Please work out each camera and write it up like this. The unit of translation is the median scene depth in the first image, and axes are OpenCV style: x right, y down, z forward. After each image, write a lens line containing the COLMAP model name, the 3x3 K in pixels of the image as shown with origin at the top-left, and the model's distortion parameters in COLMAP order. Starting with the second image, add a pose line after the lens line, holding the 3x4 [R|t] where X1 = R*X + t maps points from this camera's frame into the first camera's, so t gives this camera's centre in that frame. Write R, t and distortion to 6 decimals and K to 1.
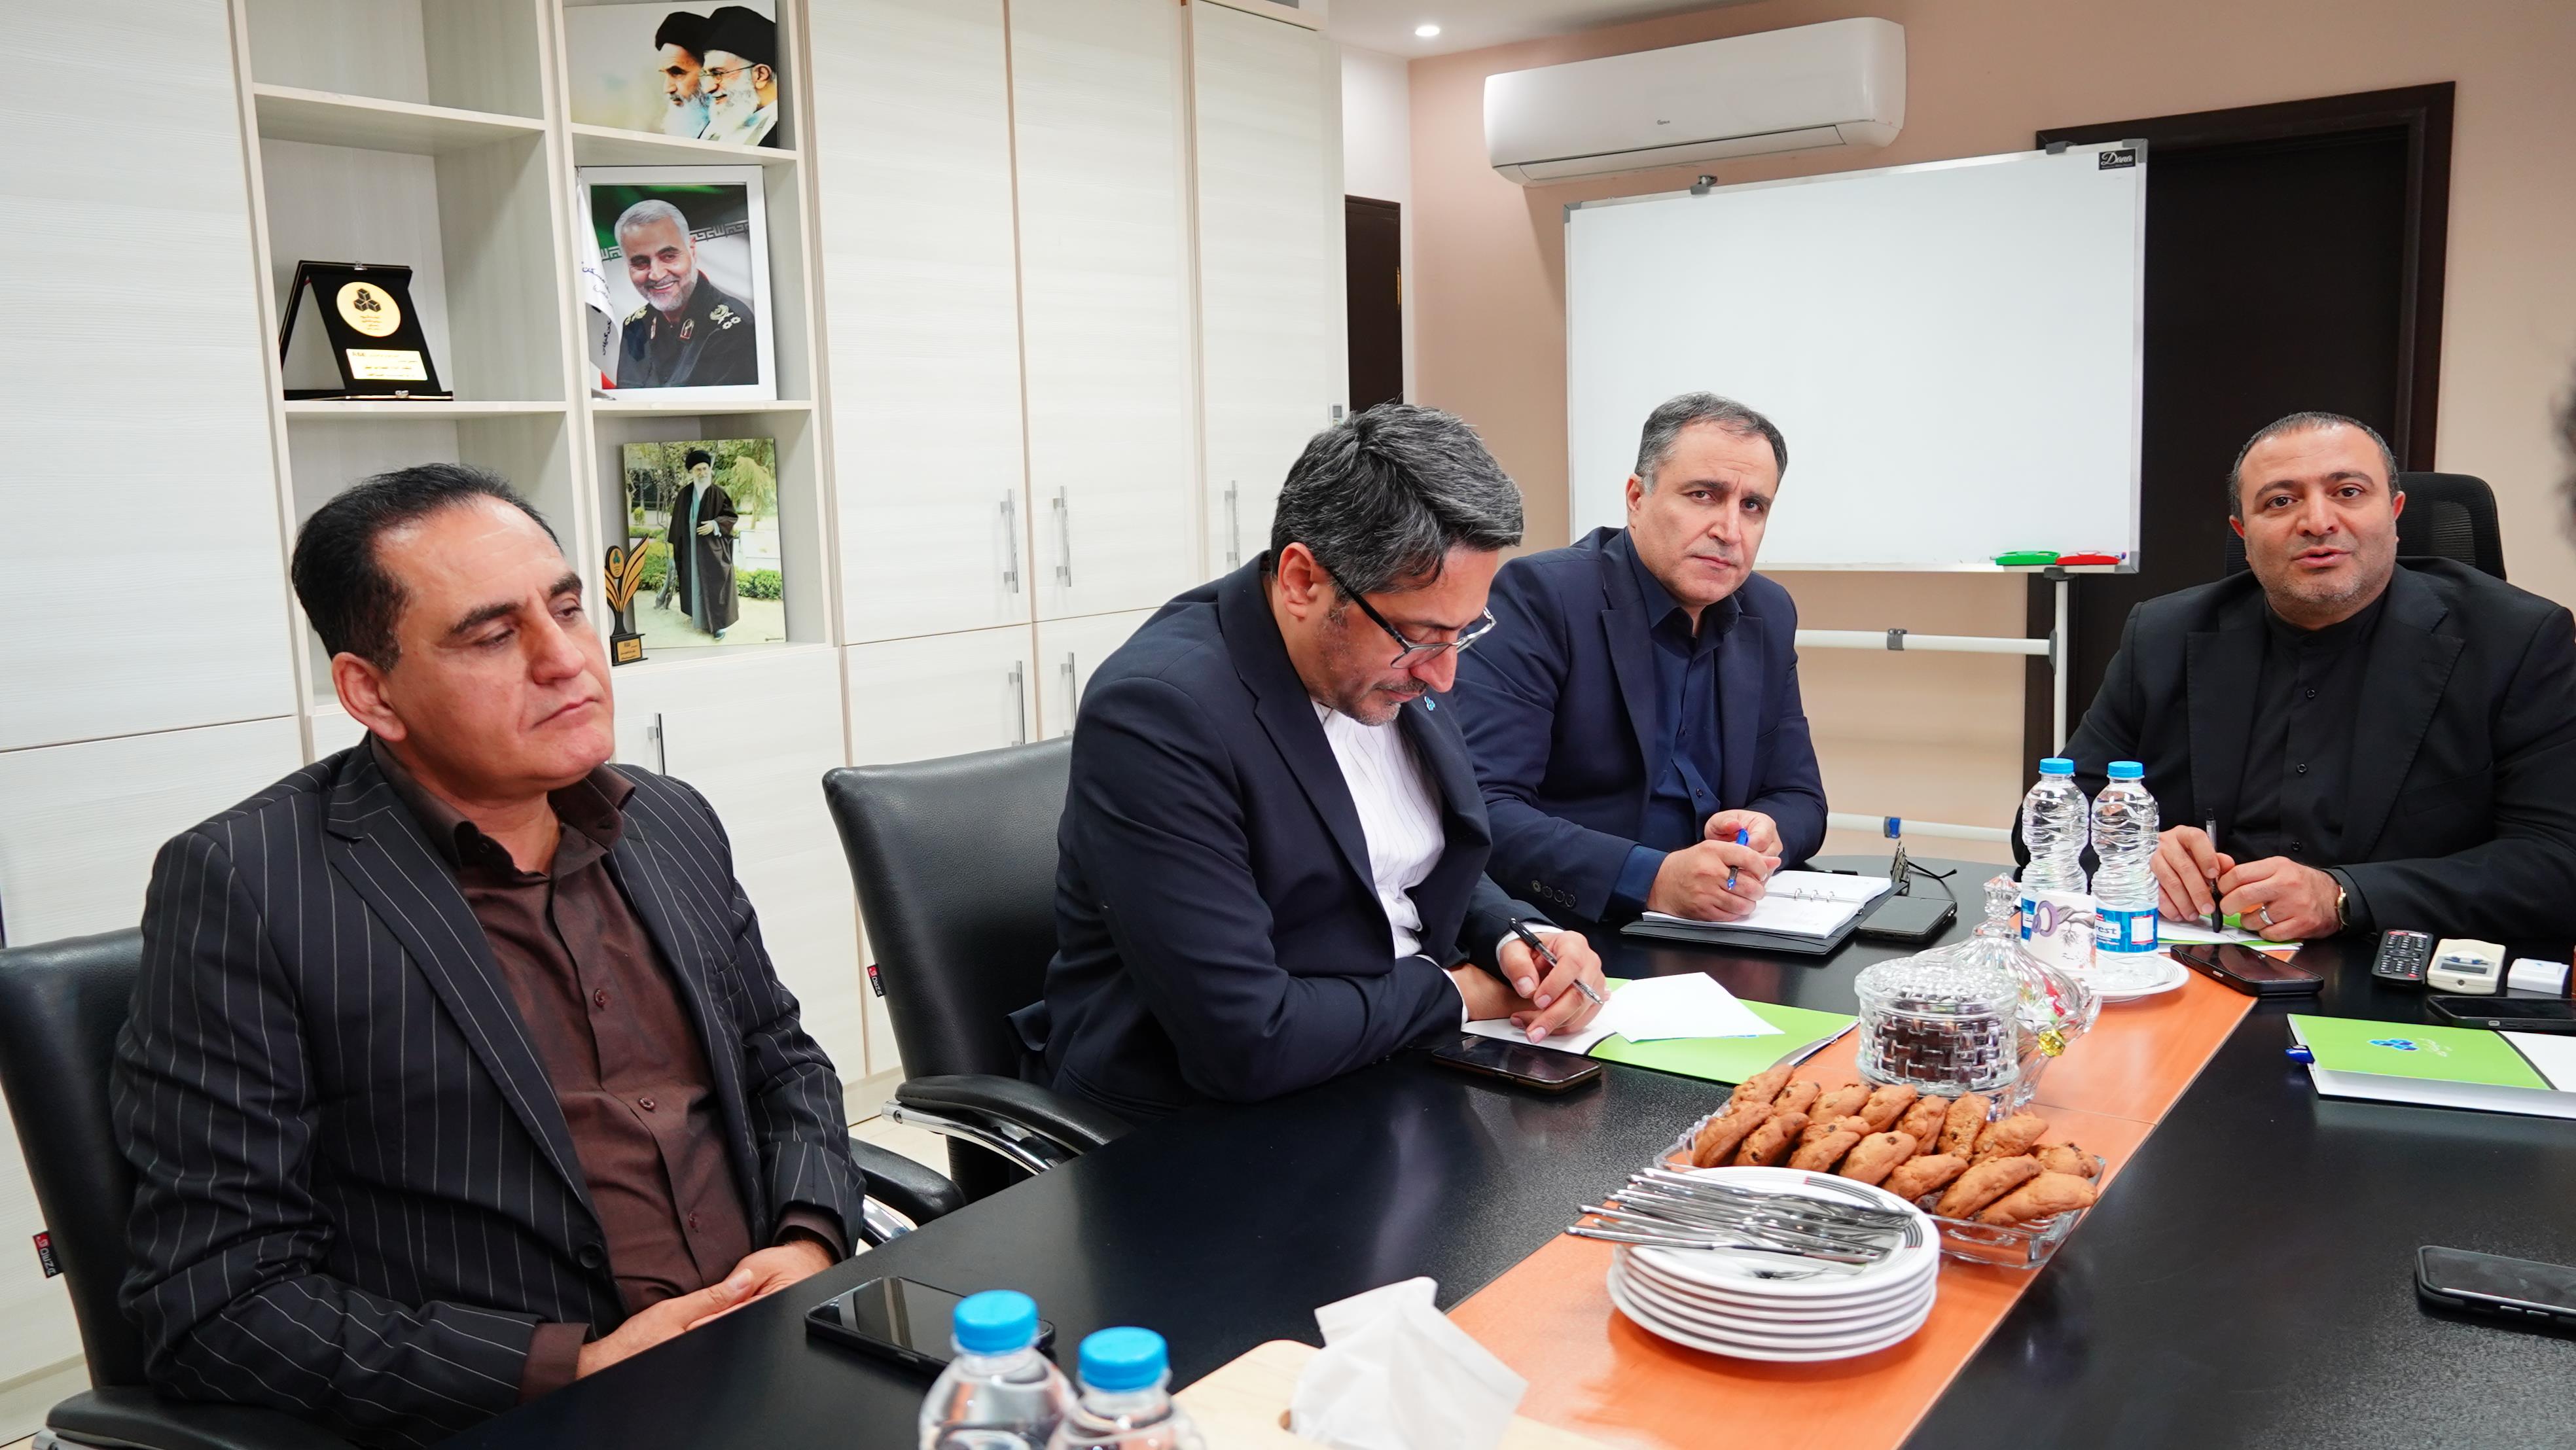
lens RADIAL K [[1979.3, 0, 1288.0], [0, 1979.3, 725.0], [0, 0, 1]] dist [-0.039936, 0.065146]
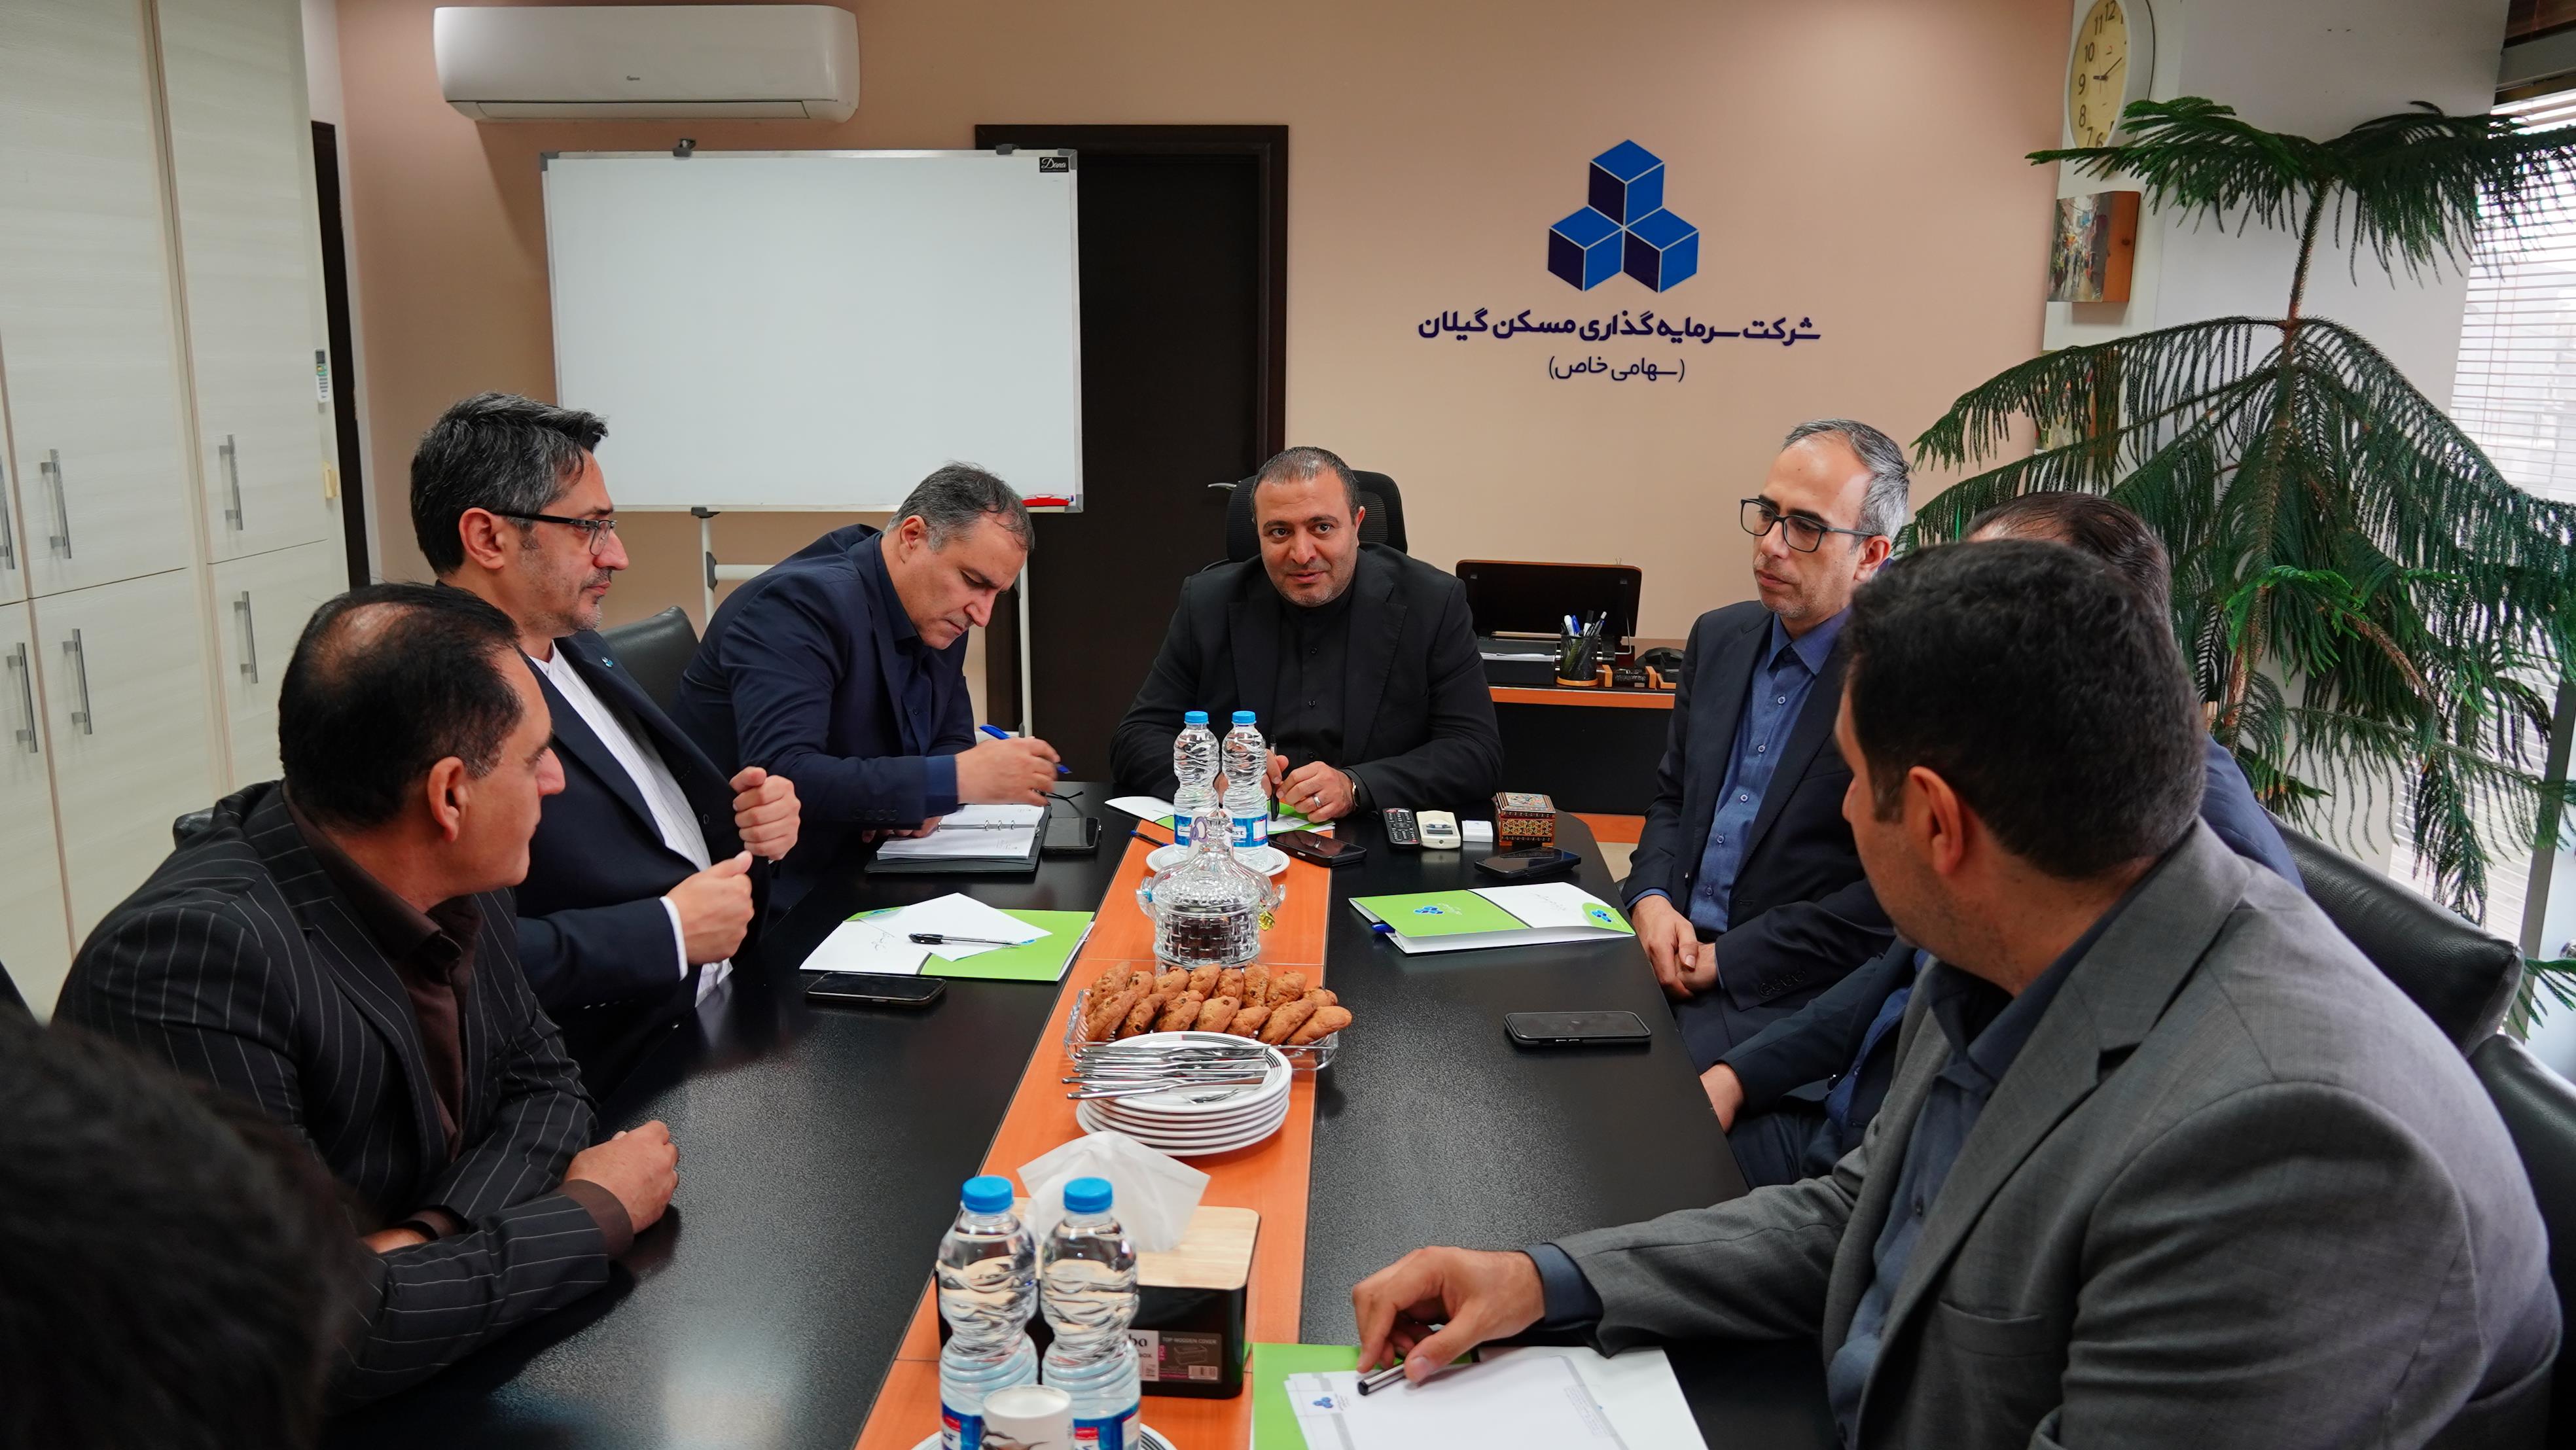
lens RADIAL K [[1999.9, 0, 1285.8], [0, 1999.9, 777.5], [0, 0, 1]] dist [-0.035783, 0.001530]
pose [[0.826028, -0.095498, 0.555480, -0.327025], [0.044198, 0.993482, 0.105074, -0.079088], [-0.561894, -0.062242, 0.824864, -0.183557]]
